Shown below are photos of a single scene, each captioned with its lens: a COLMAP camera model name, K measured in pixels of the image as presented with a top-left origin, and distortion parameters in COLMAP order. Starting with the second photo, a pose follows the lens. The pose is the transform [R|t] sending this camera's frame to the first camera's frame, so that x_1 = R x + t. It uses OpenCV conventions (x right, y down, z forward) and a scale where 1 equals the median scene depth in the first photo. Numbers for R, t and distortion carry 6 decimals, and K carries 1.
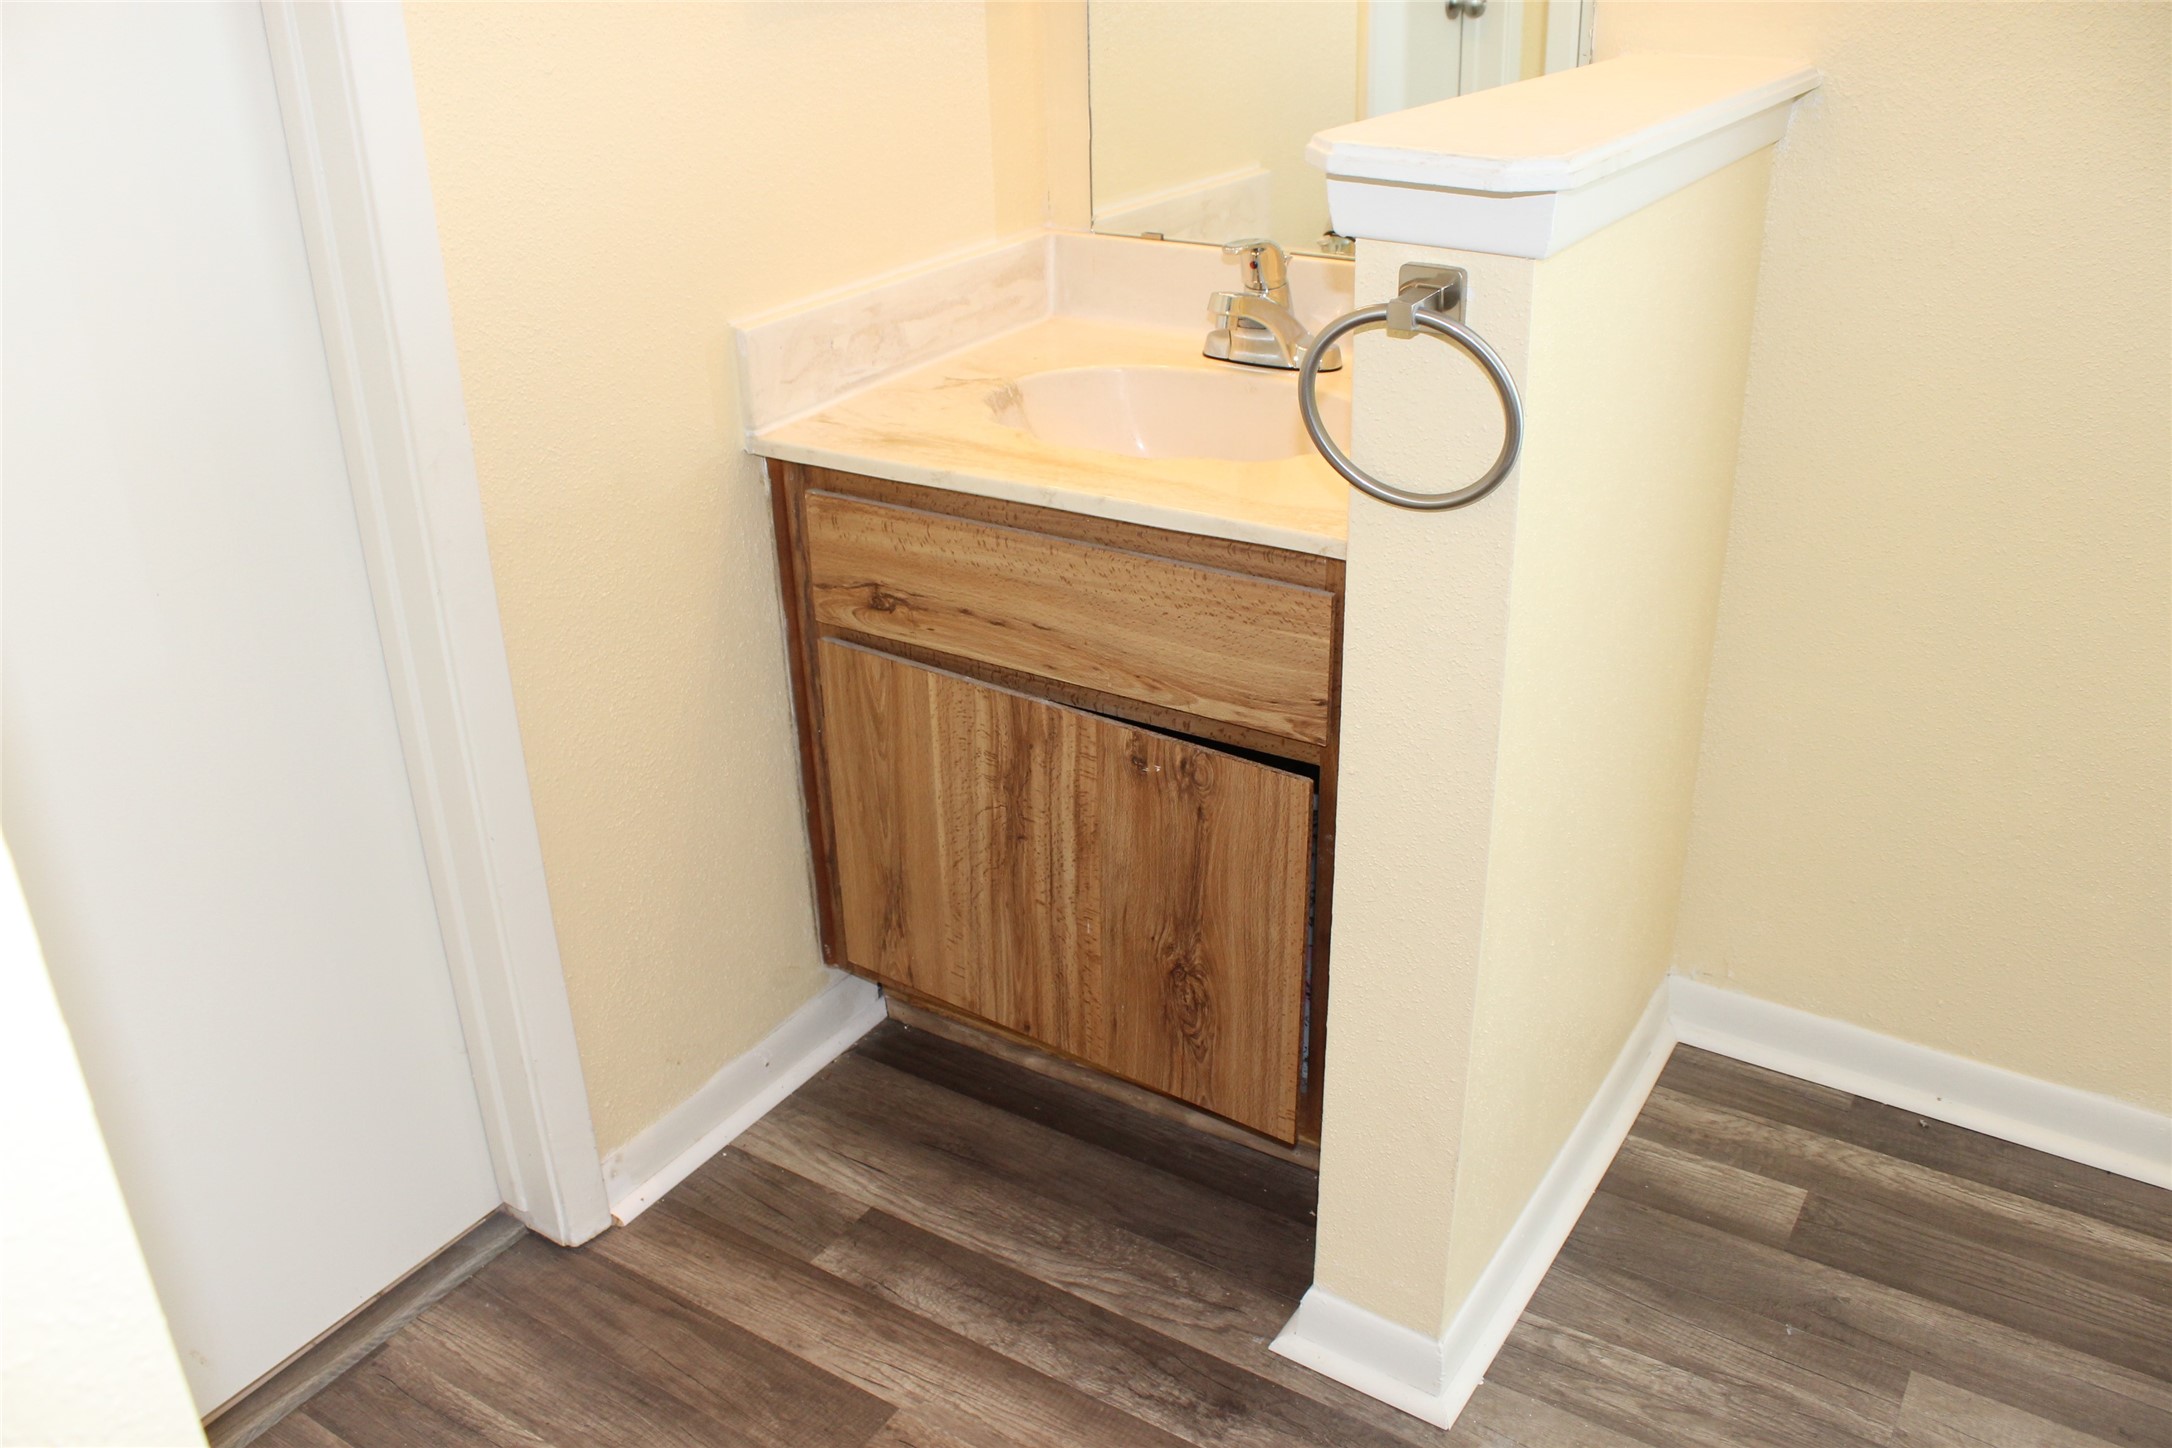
lens RADIAL K [[1806.1, 0, 1038.0], [0, 1806.1, 717.0], [0, 0, 1]] dist [-0.156198, 0.125726]
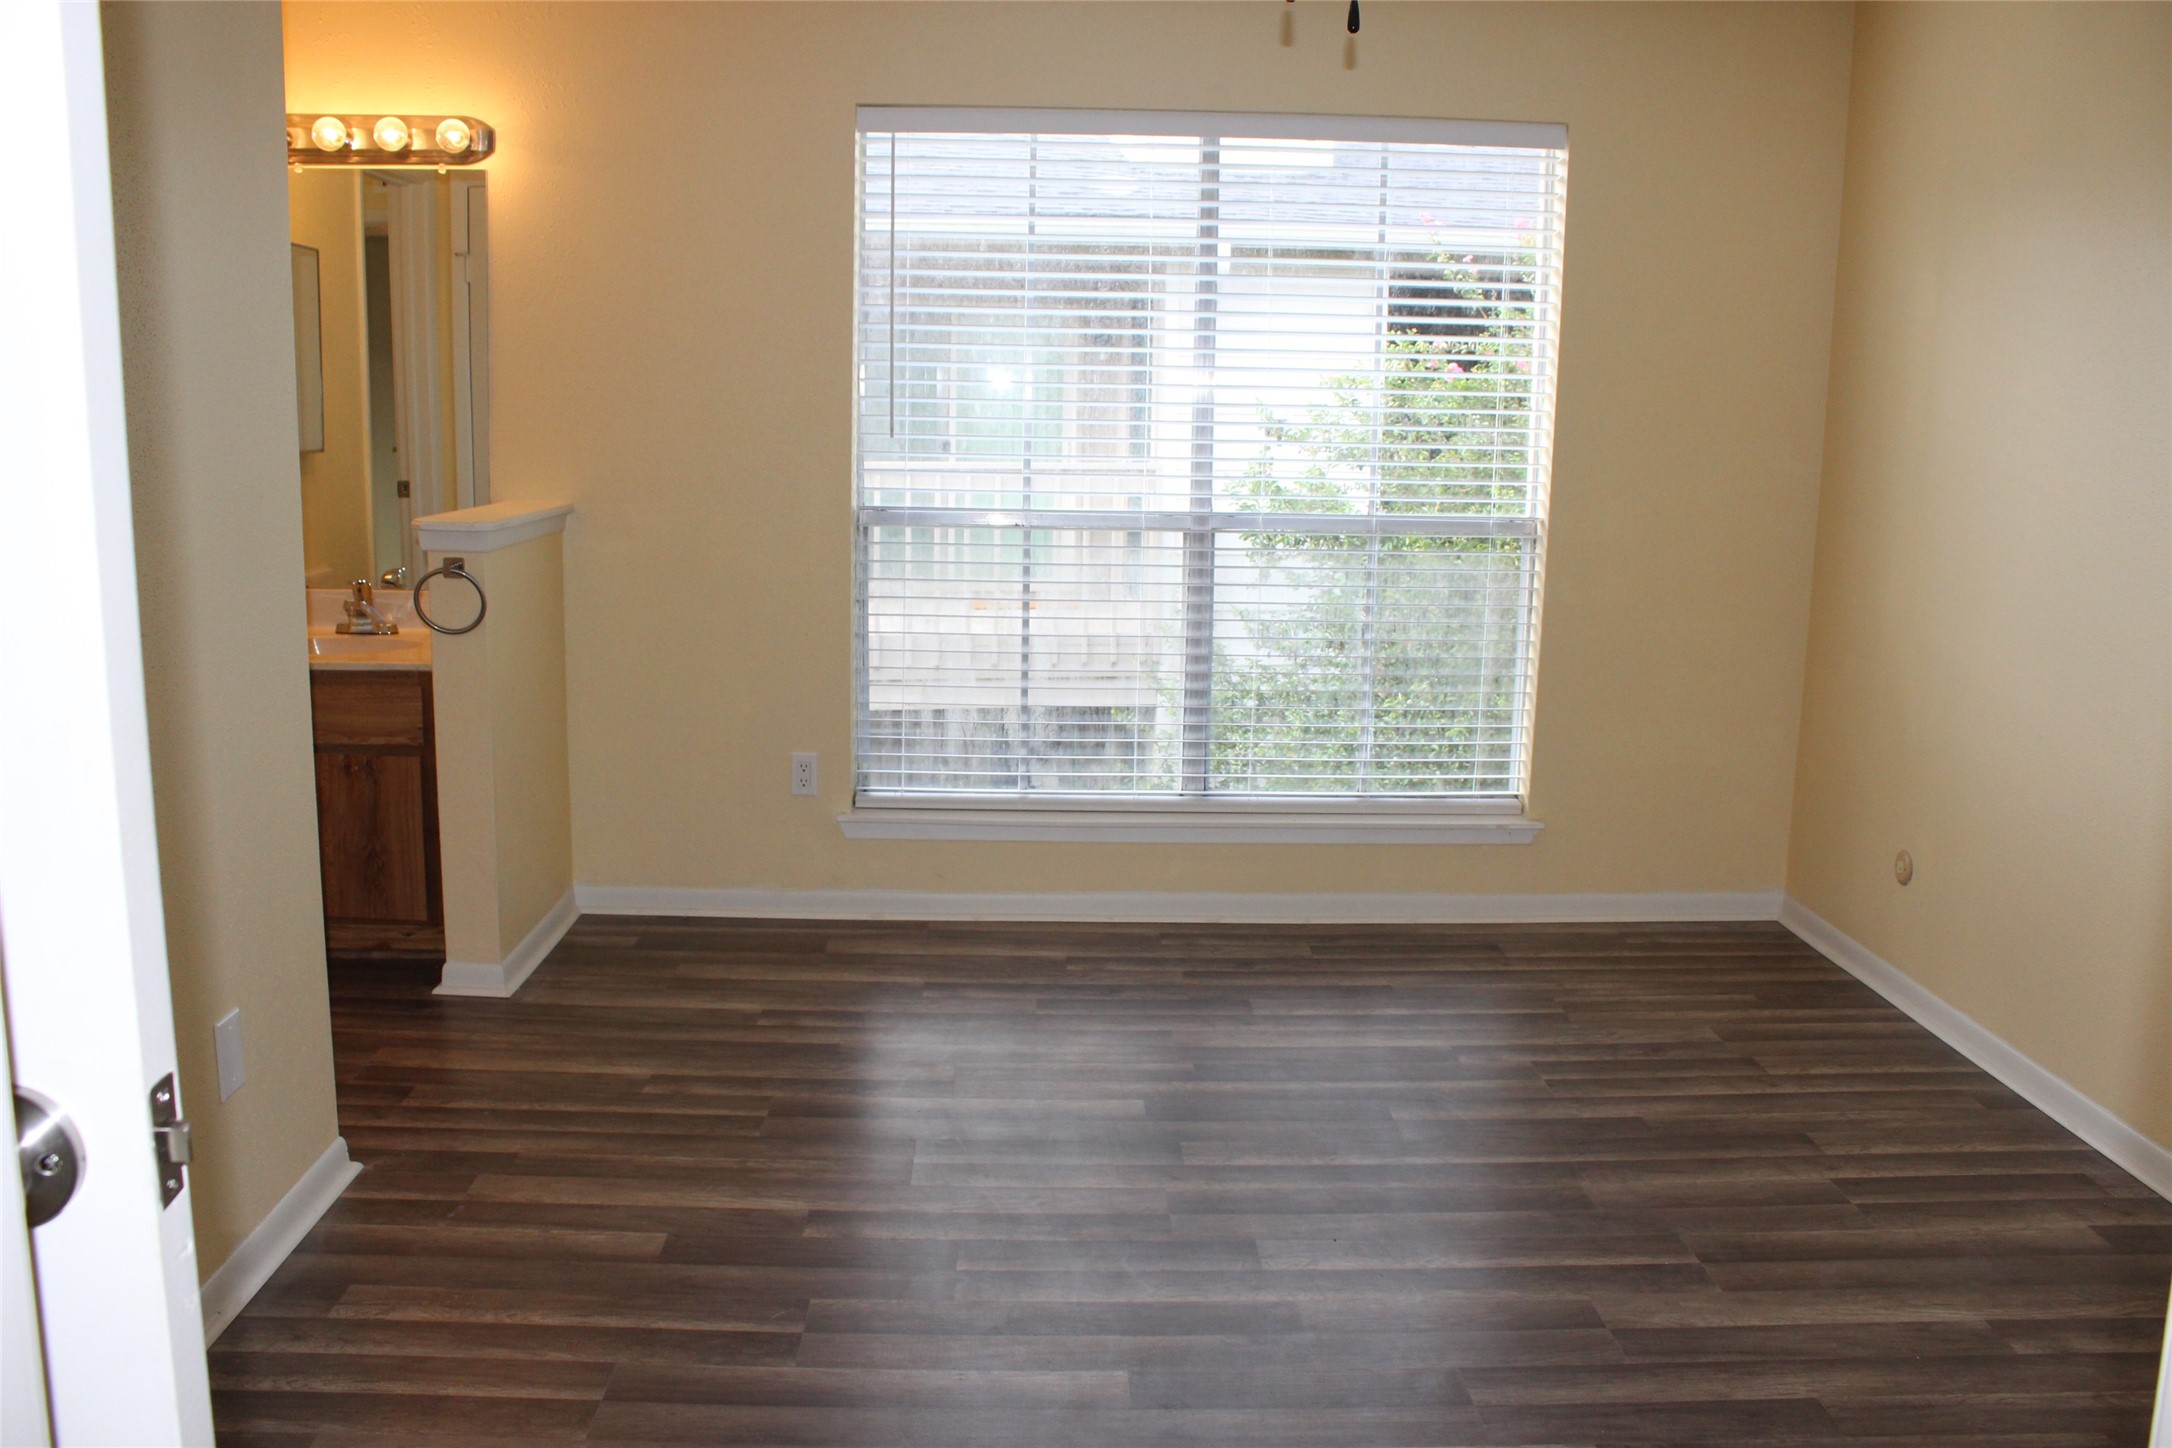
lens RADIAL K [[1806.1, 0, 1038.0], [0, 1806.1, 717.0], [0, 0, 1]] dist [-0.156198, 0.125726]
pose [[0.824513, -0.049107, 0.563709, -0.543871], [0.200977, 0.956686, -0.210620, 0.678690], [-0.528949, 0.286951, 0.798669, -1.522247]]
